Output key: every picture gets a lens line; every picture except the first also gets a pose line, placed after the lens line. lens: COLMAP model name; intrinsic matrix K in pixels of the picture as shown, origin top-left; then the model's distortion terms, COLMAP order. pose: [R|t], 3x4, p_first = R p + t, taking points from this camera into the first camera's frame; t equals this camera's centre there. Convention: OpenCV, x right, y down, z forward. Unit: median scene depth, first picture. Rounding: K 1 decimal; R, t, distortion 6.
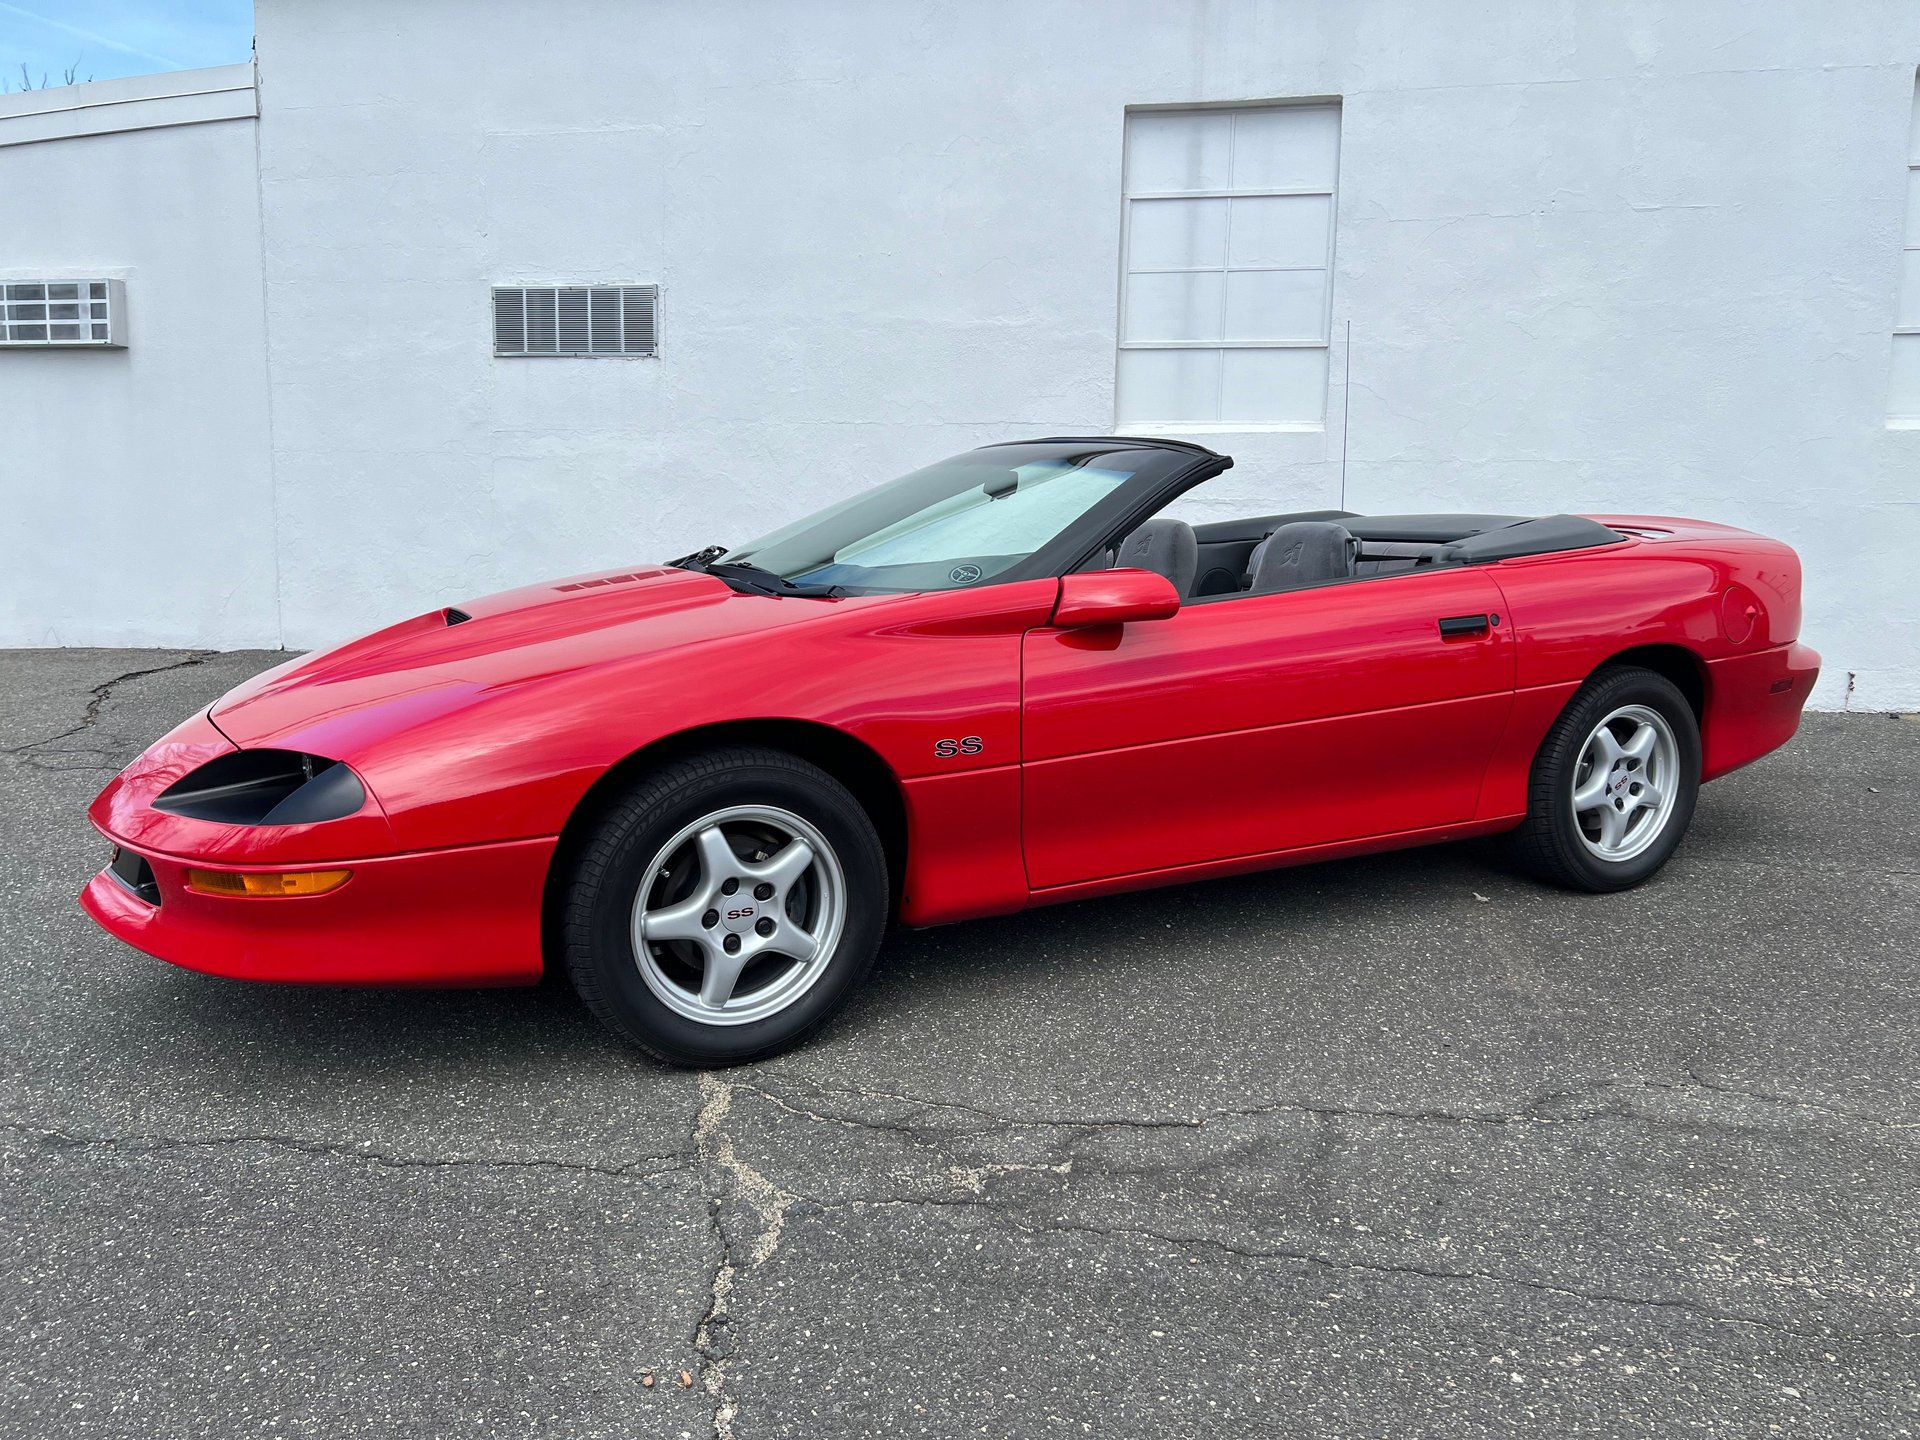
lens RADIAL K [[1446.4, 0, 965.2], [0, 1446.4, 698.7], [0, 0, 1]] dist [0.053927, -0.059714]
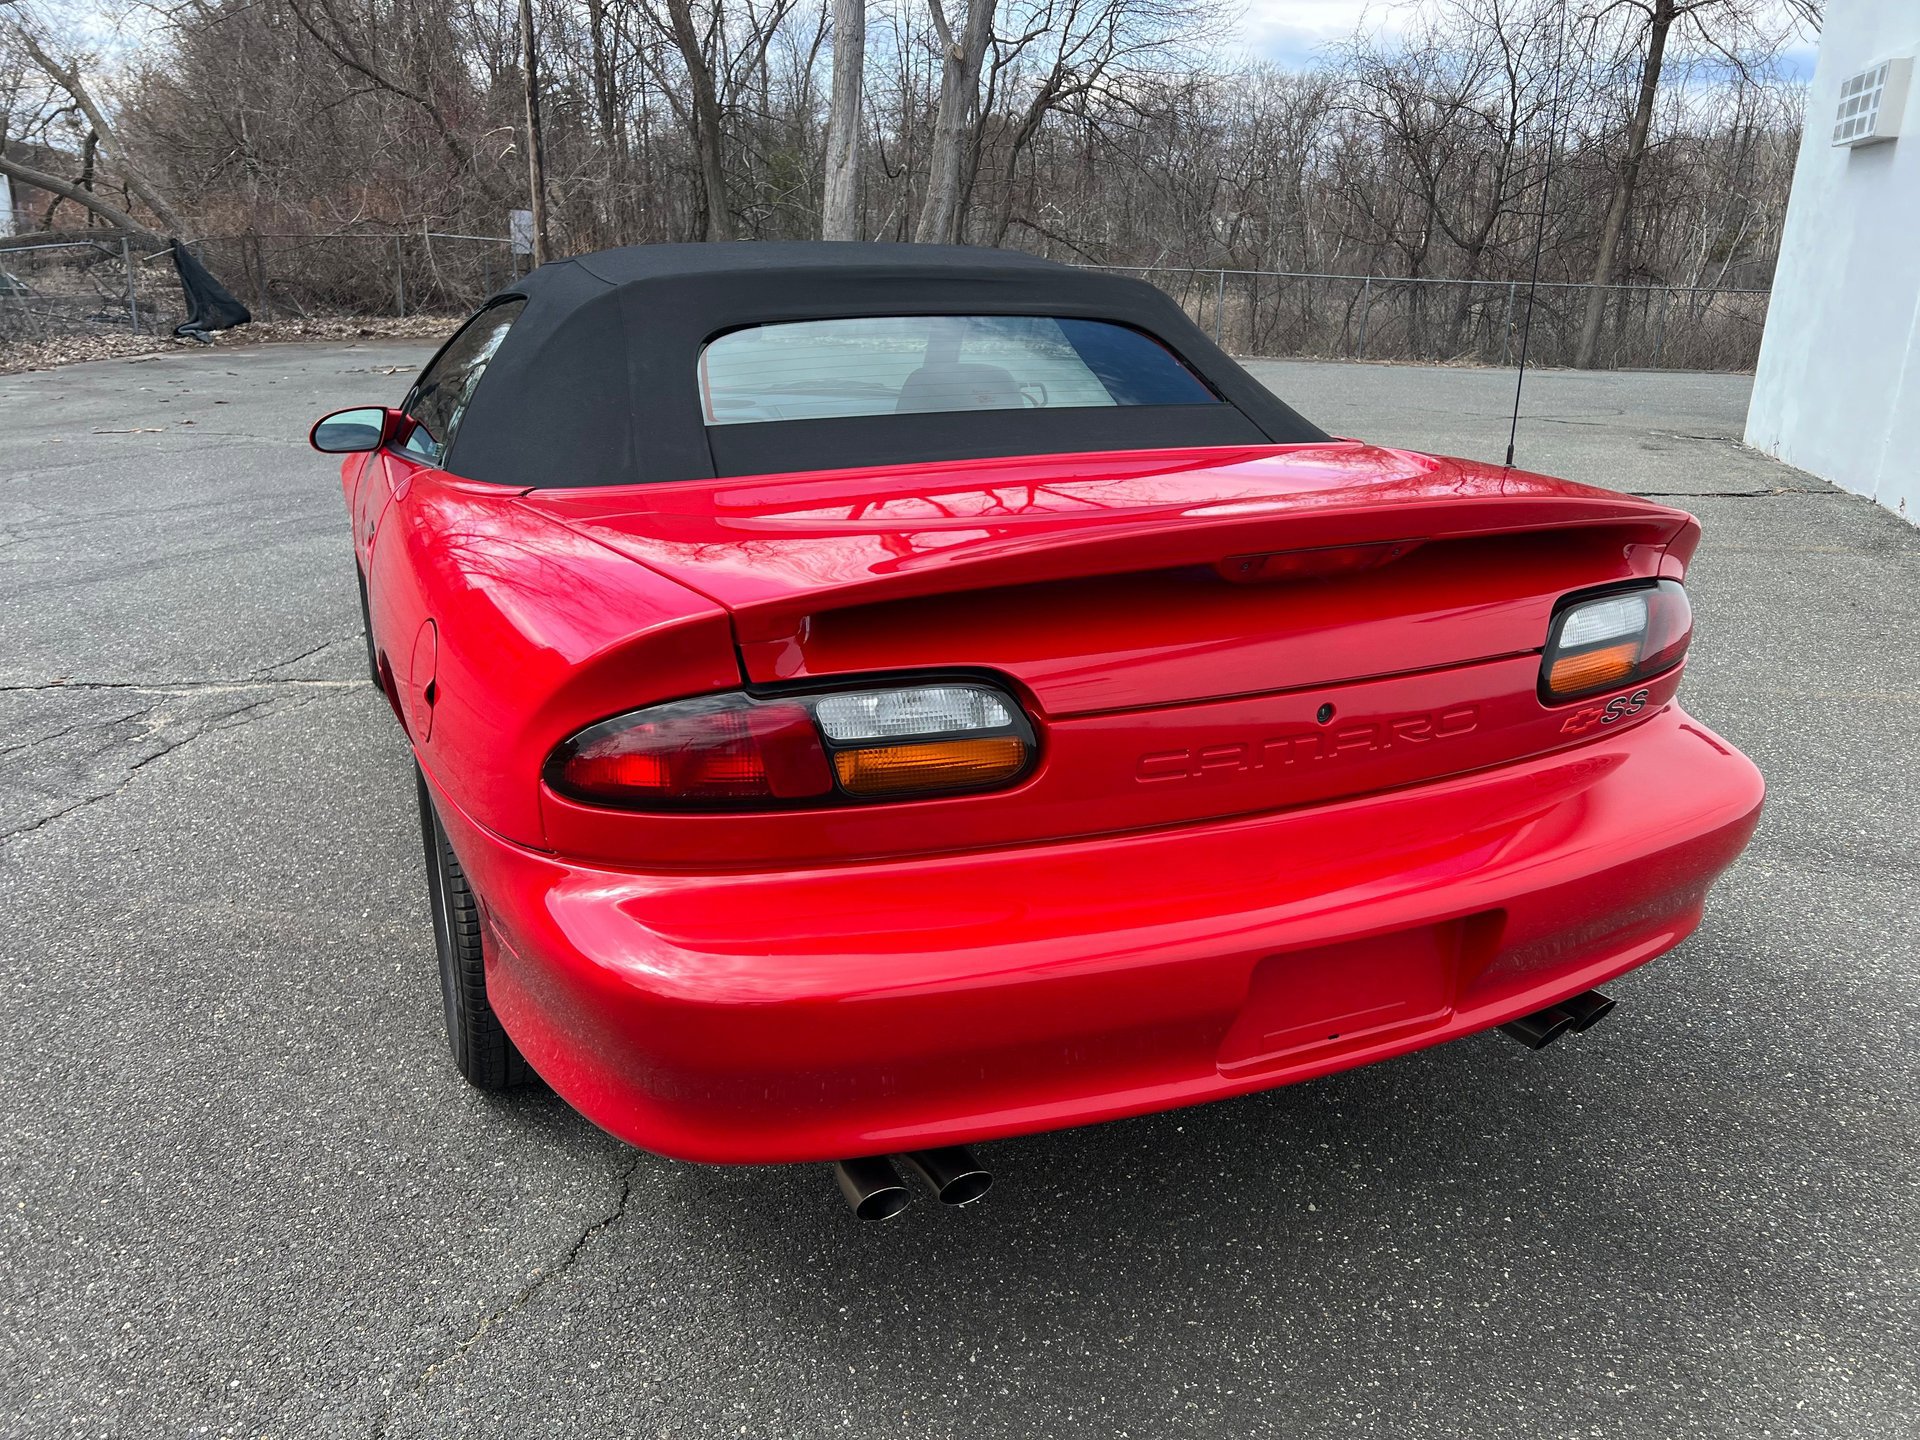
lens RADIAL K [[1446.4, 0, 945.1], [0, 1446.4, 721.4], [0, 0, 1]] dist [0.053927, -0.059714]
pose [[-0.088168, 0.291345, -0.952546, 1.224931], [-0.142952, 0.942671, 0.301556, -0.265242], [0.985795, 0.162756, -0.041465, 1.525238]]
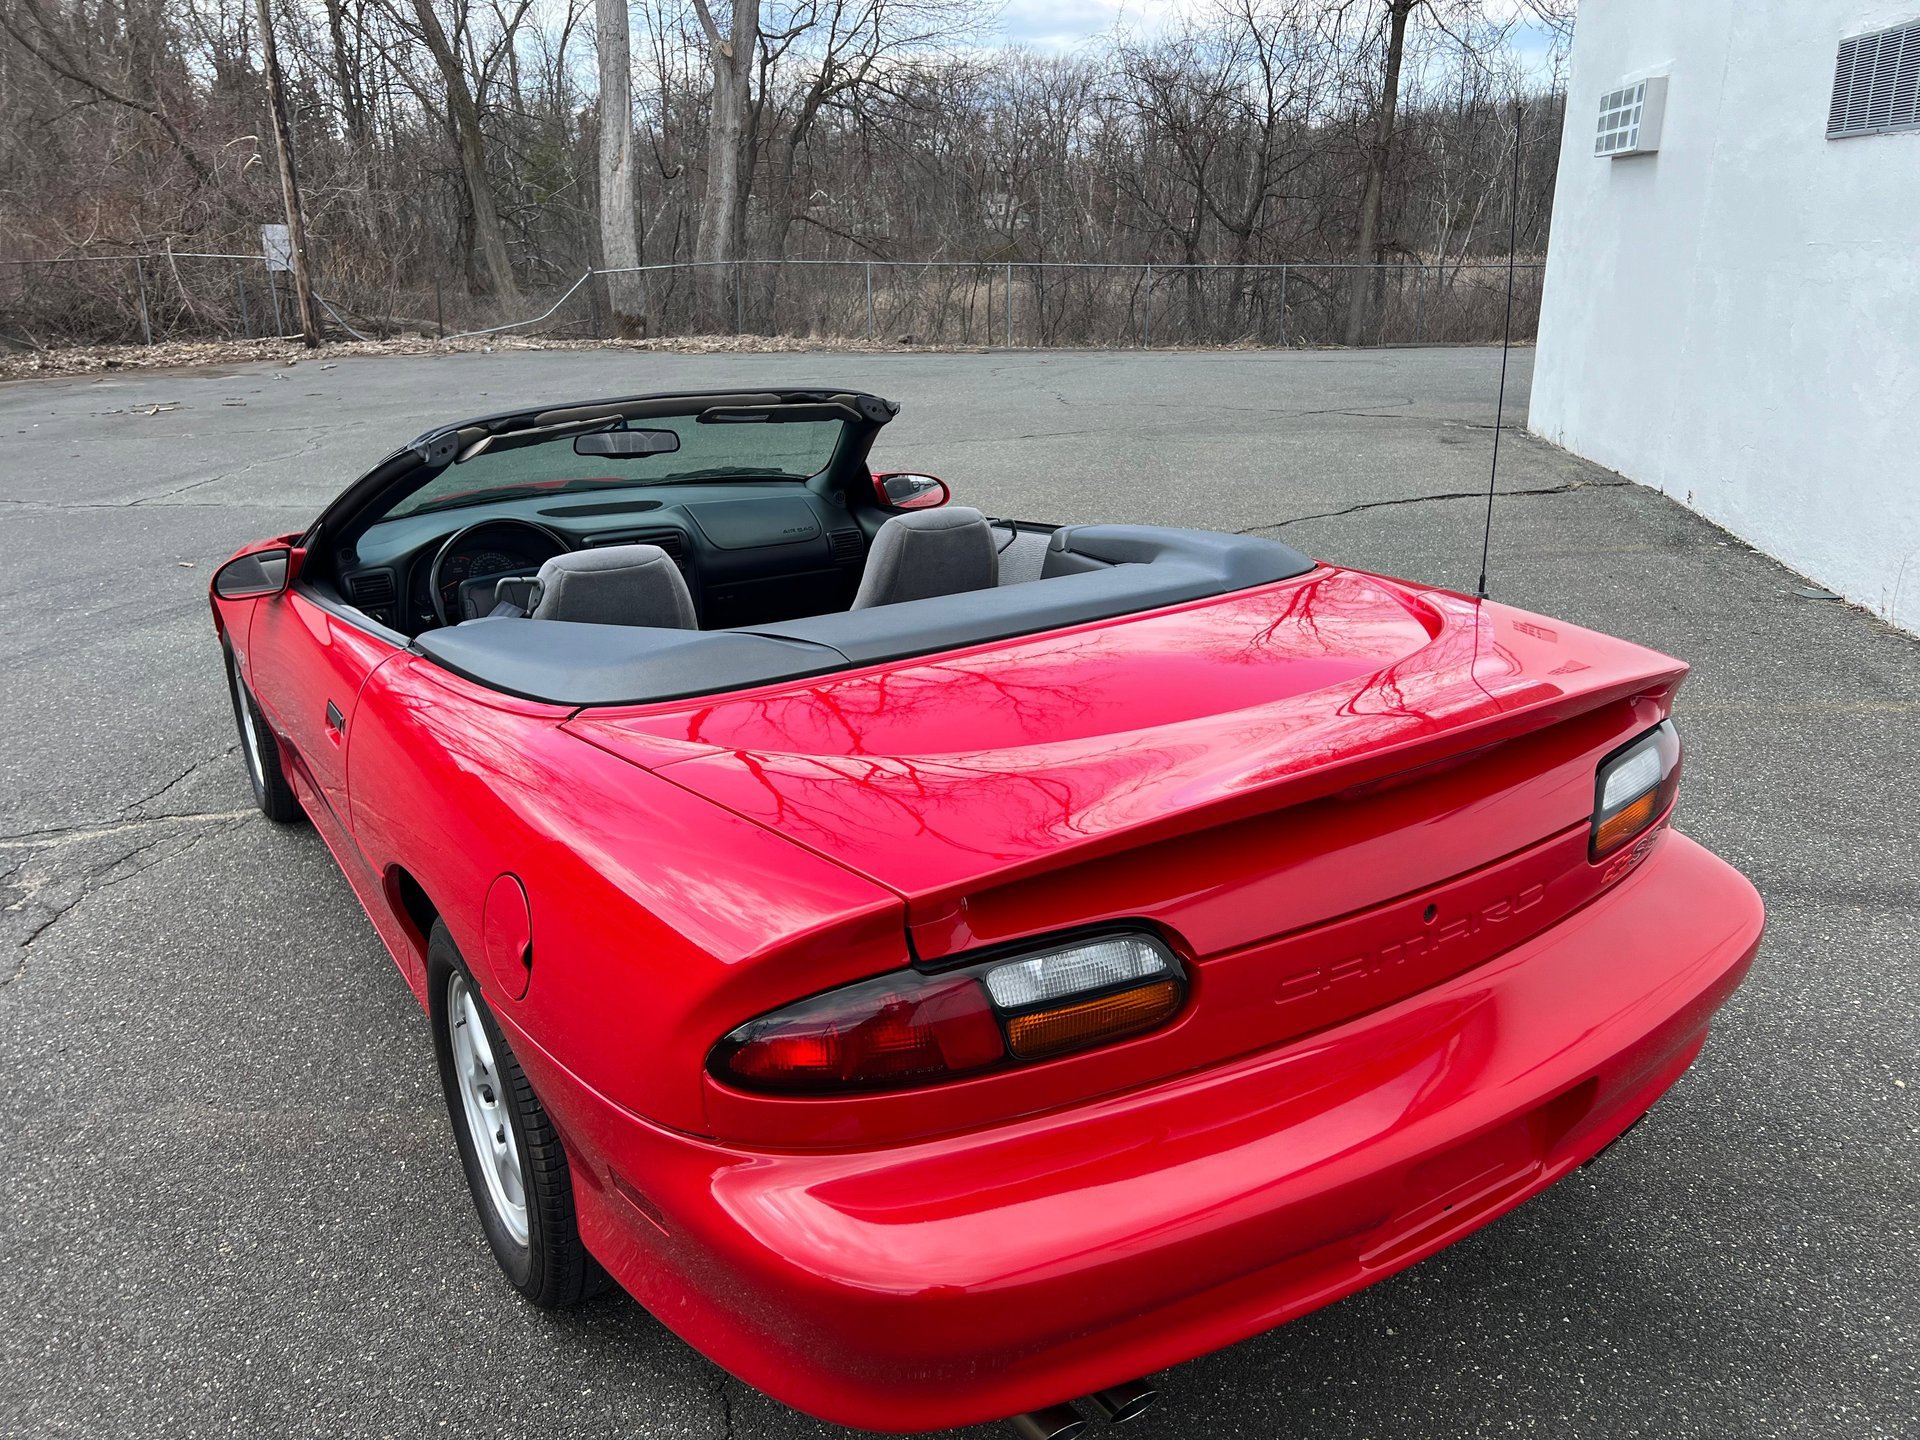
lens RADIAL K [[1446.4, 0, 954.2], [0, 1446.4, 724.2], [0, 0, 1]] dist [0.053927, -0.059714]
pose [[0.067156, 0.303283, -0.950531, 1.207585], [-0.108652, 0.949239, 0.295194, -0.339183], [0.991809, 0.083453, 0.096700, 1.402969]]
